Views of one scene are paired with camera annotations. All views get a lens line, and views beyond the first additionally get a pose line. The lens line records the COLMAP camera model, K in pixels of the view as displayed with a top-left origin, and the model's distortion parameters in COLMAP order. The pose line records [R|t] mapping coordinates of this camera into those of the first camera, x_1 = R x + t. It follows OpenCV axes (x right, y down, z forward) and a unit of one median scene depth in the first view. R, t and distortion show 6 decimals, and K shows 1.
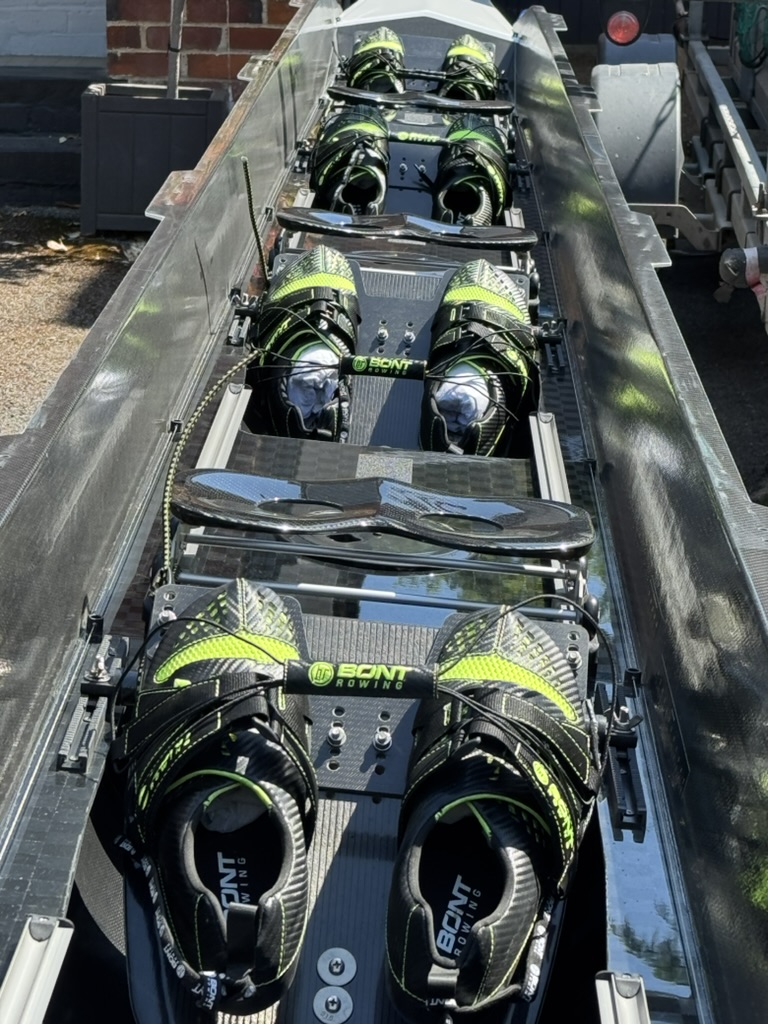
lens RADIAL K [[2892.7, 0, 384.0], [0, 2892.7, 512.0], [0, 0, 1]] dist [-1.544647, 0.413848]
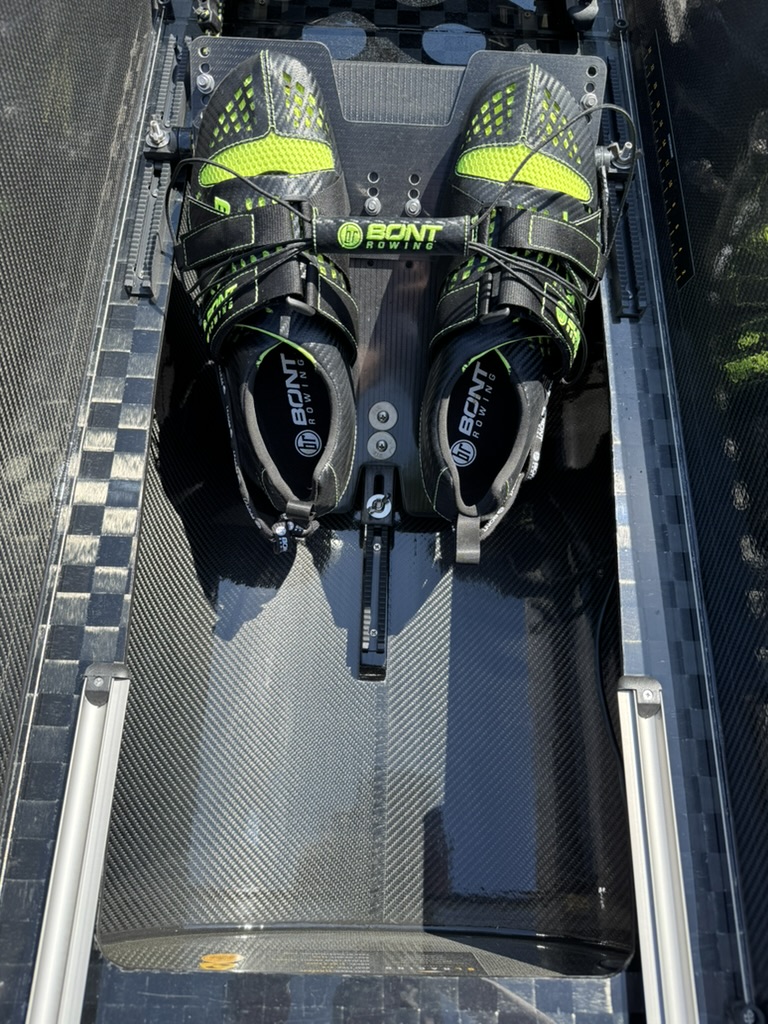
lens RADIAL K [[666.3, 0, 384.0], [0, 666.3, 512.0], [0, 0, 1]] dist [-0.001959, -0.003718]
pose [[0.998238, -0.017247, -0.056778, 0.001040], [0.056918, 0.548852, 0.833979, -0.081390], [0.016779, -0.835741, 0.548867, 0.794124]]
